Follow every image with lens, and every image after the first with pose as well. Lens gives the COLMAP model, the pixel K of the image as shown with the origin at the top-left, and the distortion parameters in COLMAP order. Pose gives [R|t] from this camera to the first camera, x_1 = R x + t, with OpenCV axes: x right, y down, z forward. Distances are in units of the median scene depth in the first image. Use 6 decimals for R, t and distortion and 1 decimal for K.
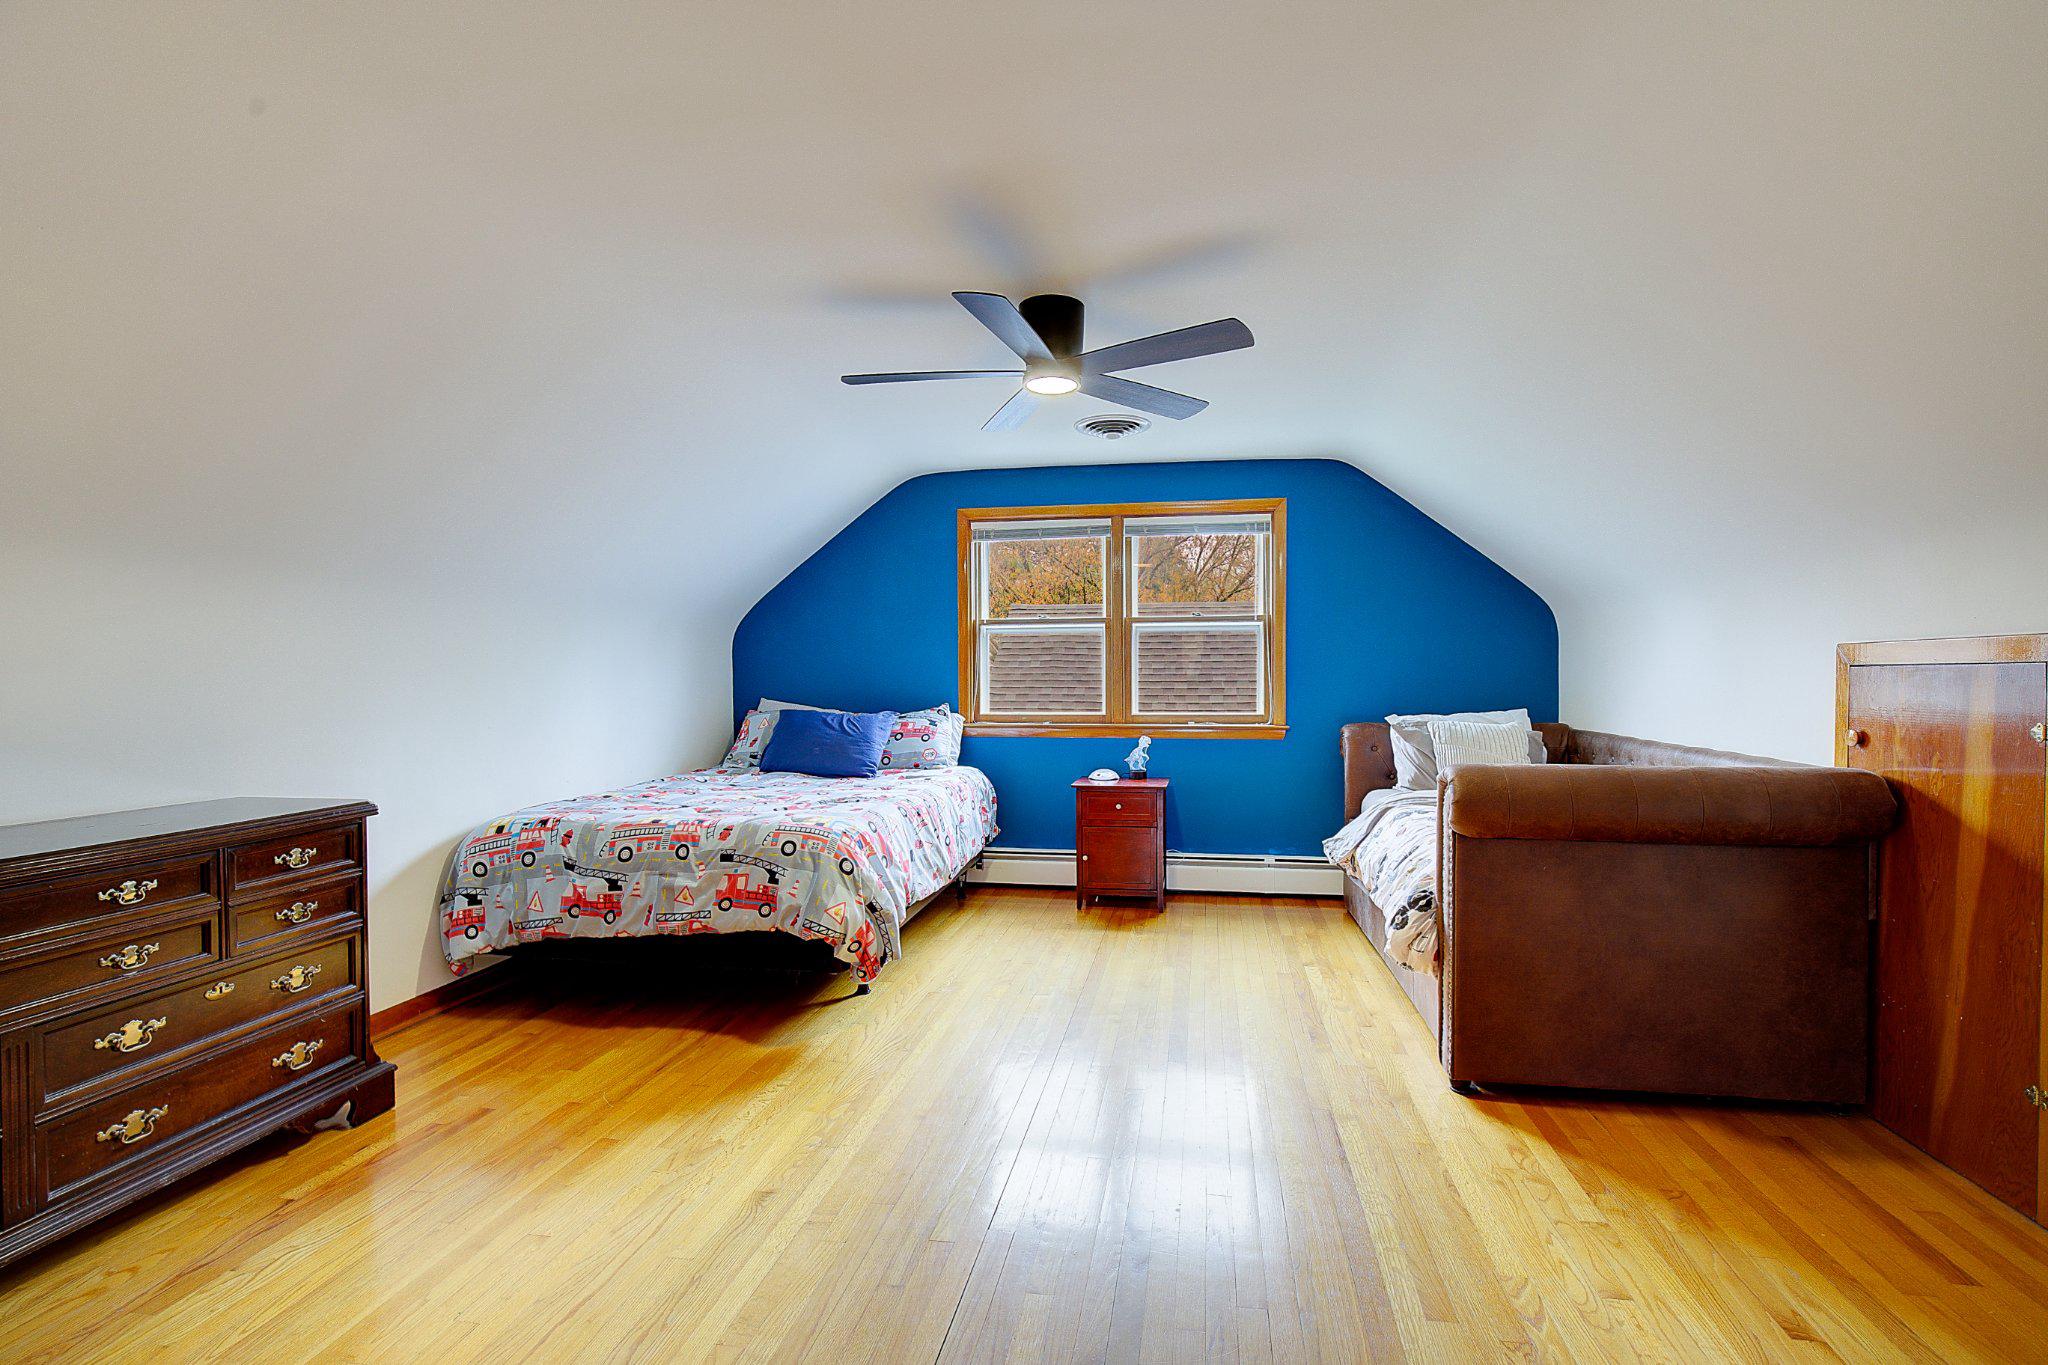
lens RADIAL K [[938.2, 0, 1022.8], [0, 938.2, 682.8], [0, 0, 1]] dist [-0.009872, 0.001002]
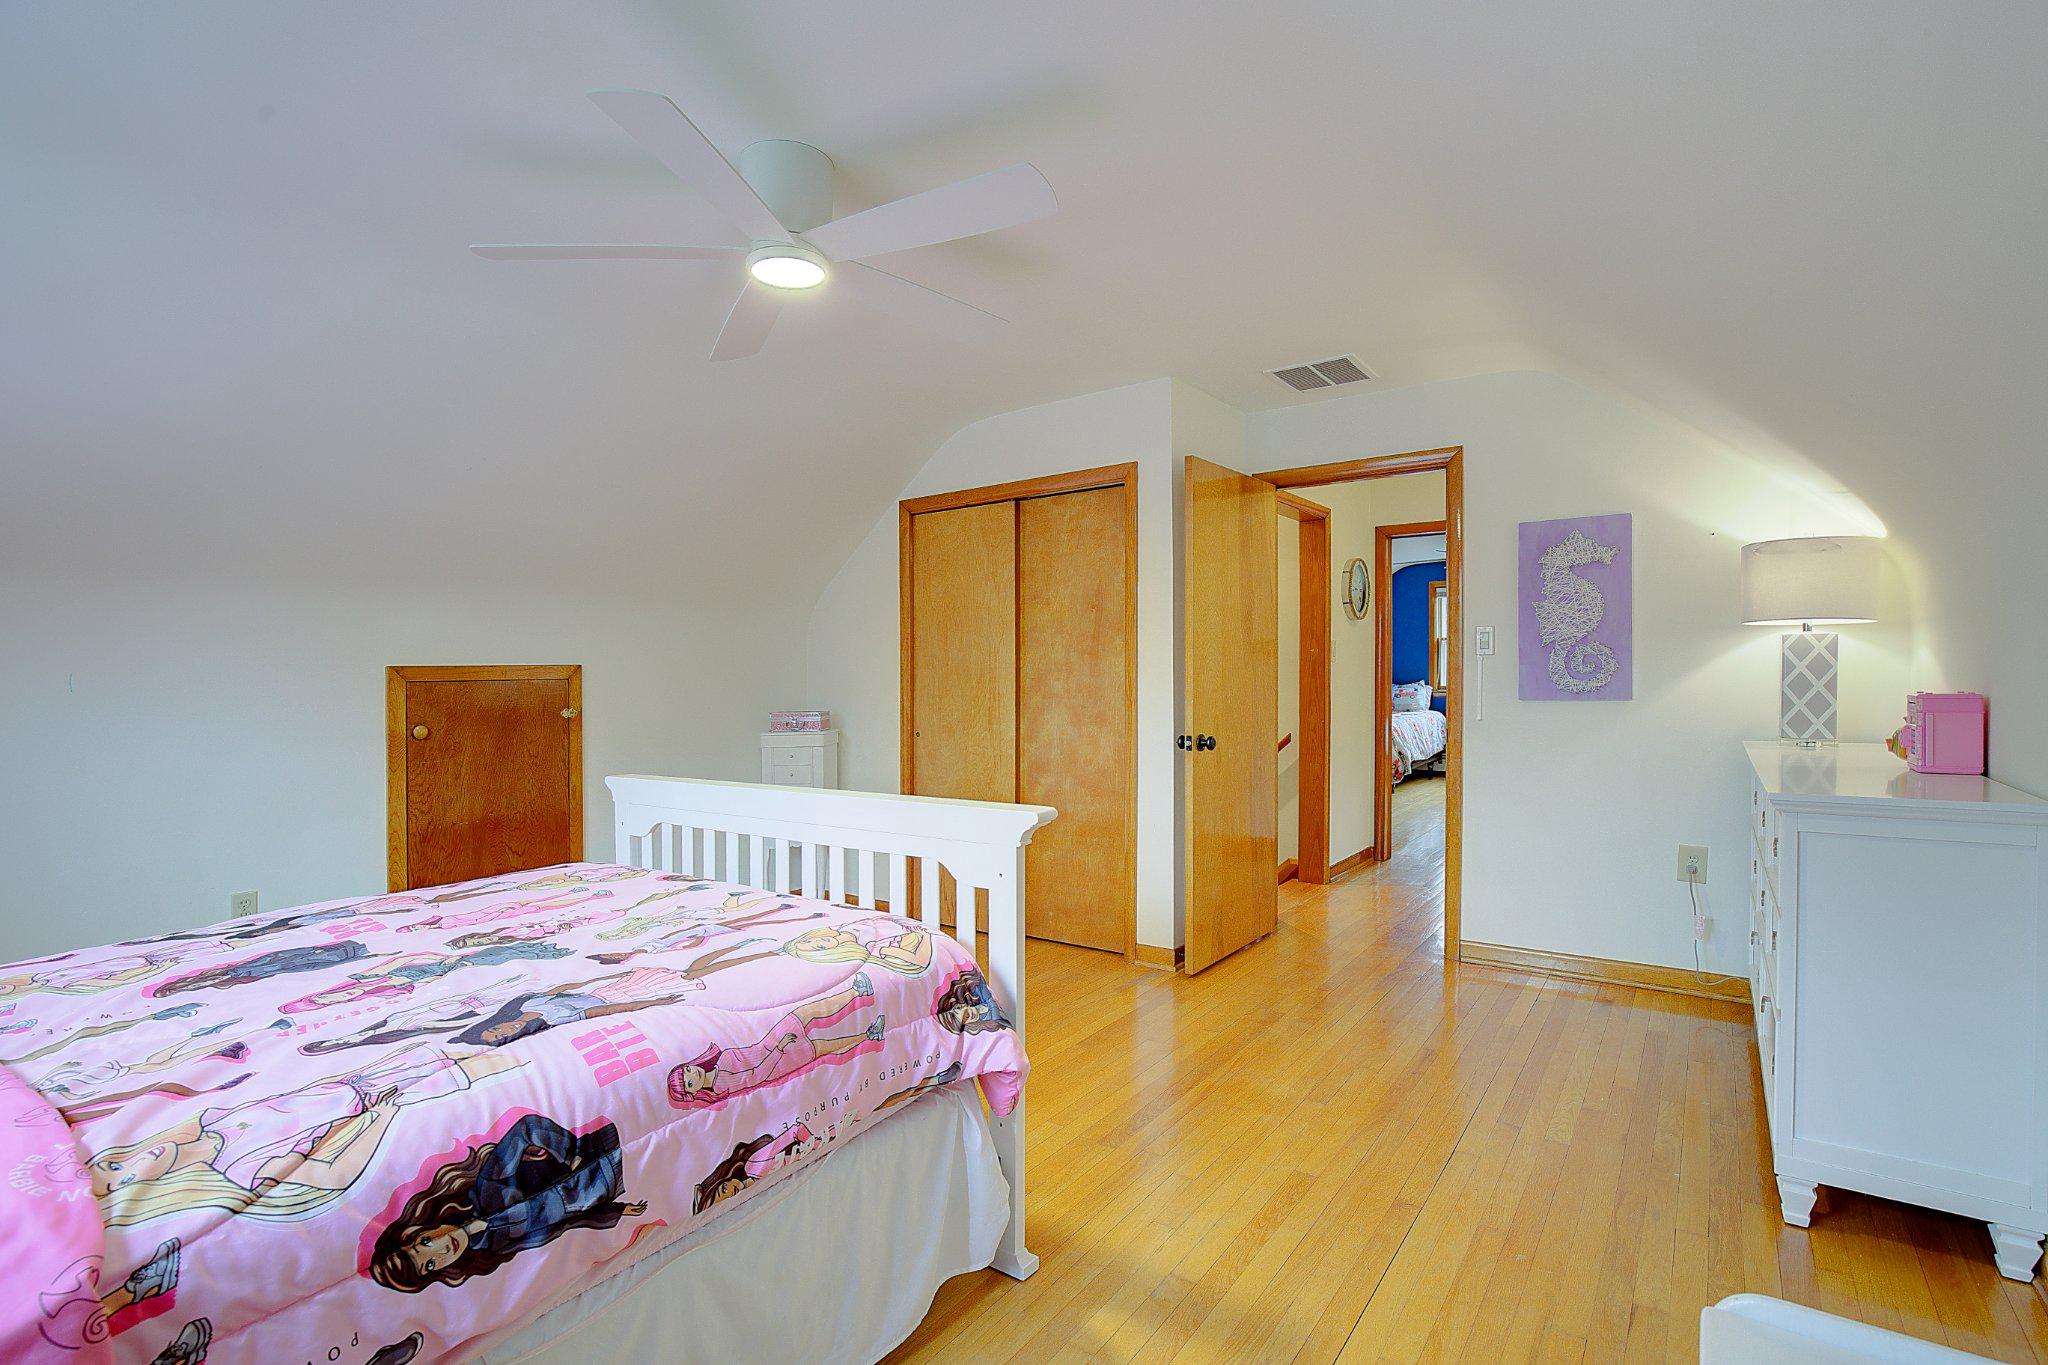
lens RADIAL K [[938.2, 0, 1032.9], [0, 938.2, 677.3], [0, 0, 1]] dist [-0.009872, 0.001002]
pose [[0.902024, 0.003994, -0.431668, 0.032524], [-0.002610, 0.999989, 0.003797, 0.010000], [0.431678, -0.002298, 0.902025, -1.208431]]
